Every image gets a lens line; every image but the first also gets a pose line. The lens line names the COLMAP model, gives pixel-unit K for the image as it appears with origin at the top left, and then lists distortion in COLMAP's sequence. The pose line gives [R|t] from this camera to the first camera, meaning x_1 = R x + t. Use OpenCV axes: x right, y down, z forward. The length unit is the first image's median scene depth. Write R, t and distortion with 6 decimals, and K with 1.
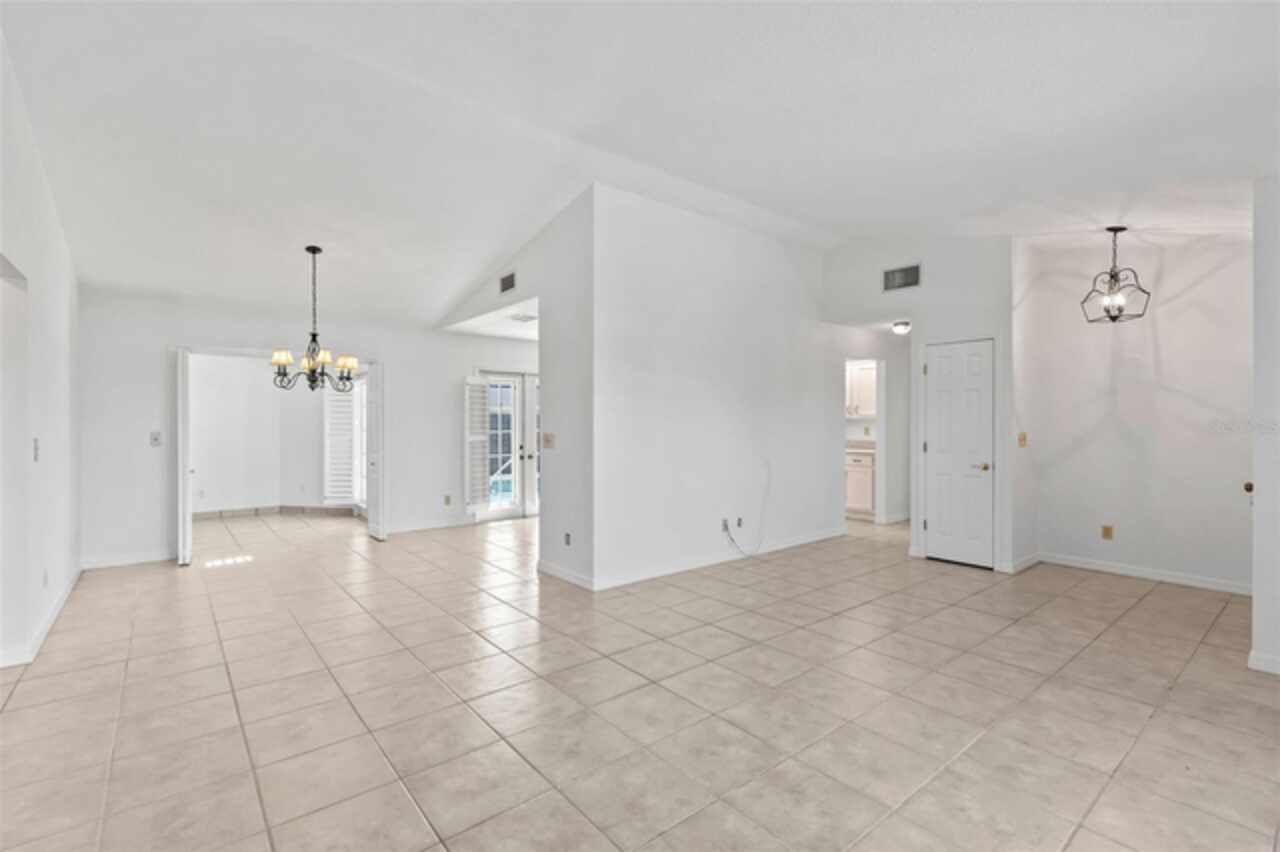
lens RADIAL K [[571.2, 0, 642.9], [0, 571.2, 426.0], [0, 0, 1]] dist [0.001039, 0.000193]
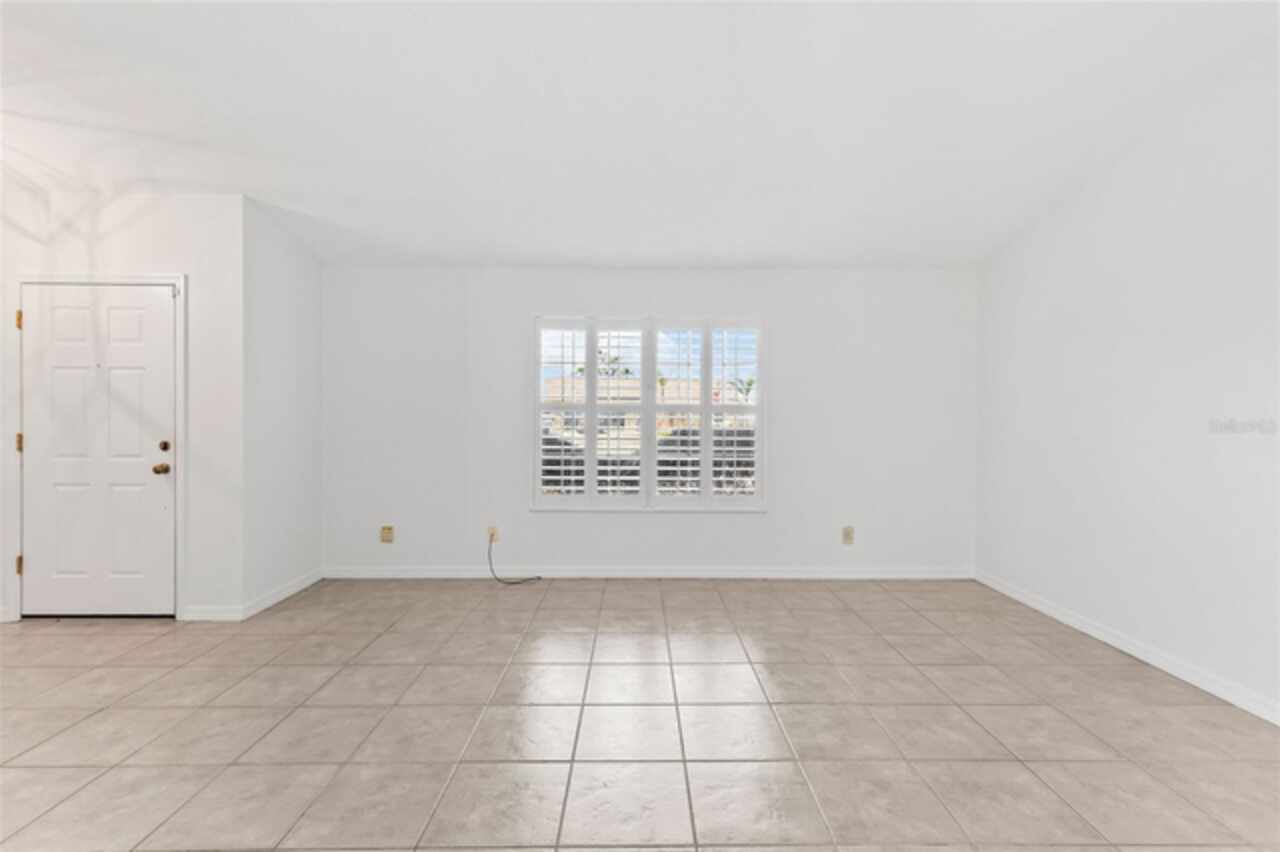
lens RADIAL K [[571.2, 0, 646.3], [0, 571.2, 421.1], [0, 0, 1]] dist [0.001039, 0.000193]
pose [[-0.779340, -0.009775, 0.626524, -0.223396], [0.002717, 0.999816, 0.018978, 0.004062], [-0.626595, 0.016492, -0.779171, 1.101905]]
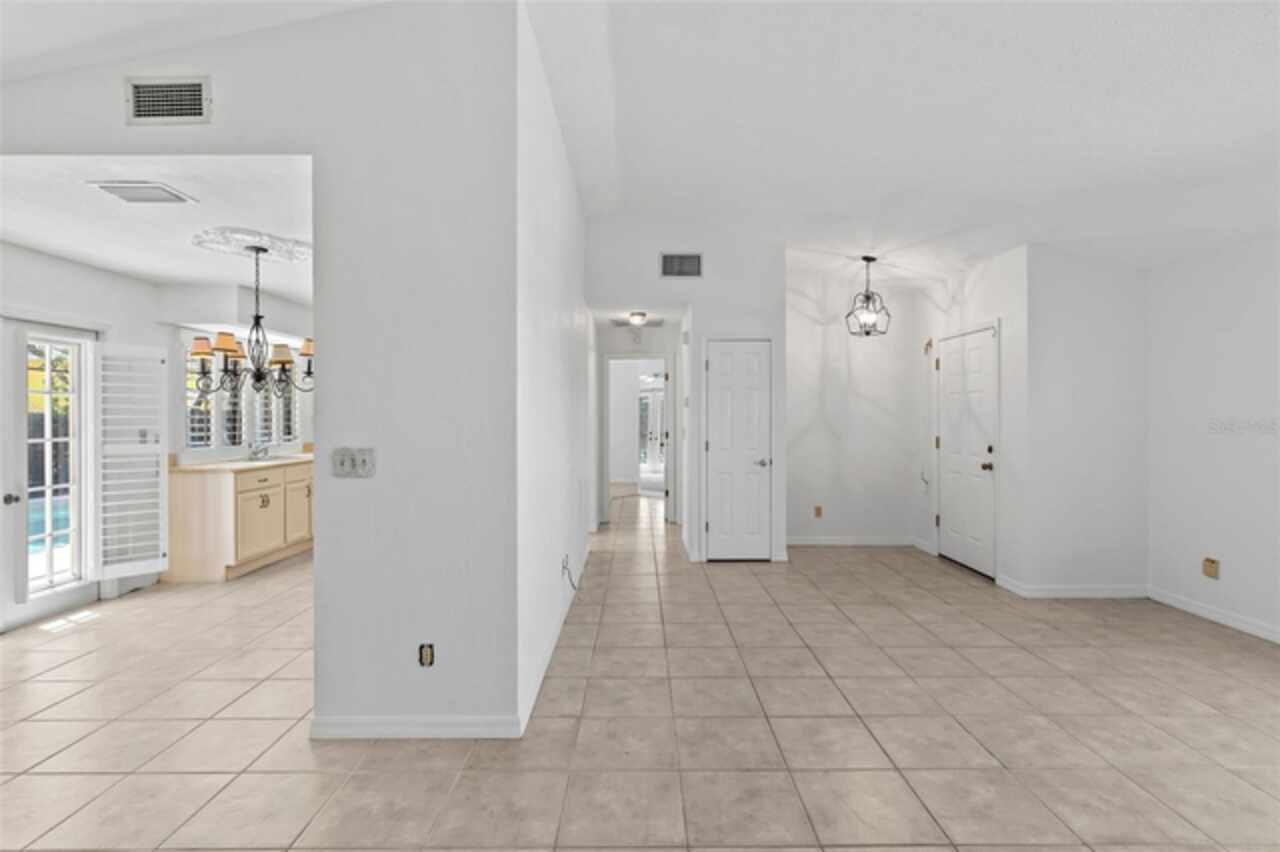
lens RADIAL K [[607.1, 0, 640.1], [0, 607.1, 417.9], [0, 0, 1]] dist [0.002512, 0.000309]
pose [[0.636549, -0.002074, 0.771234, -0.519140], [0.010868, 0.999921, -0.006281, -0.007288], [-0.771160, 0.012380, 0.636521, 0.624592]]
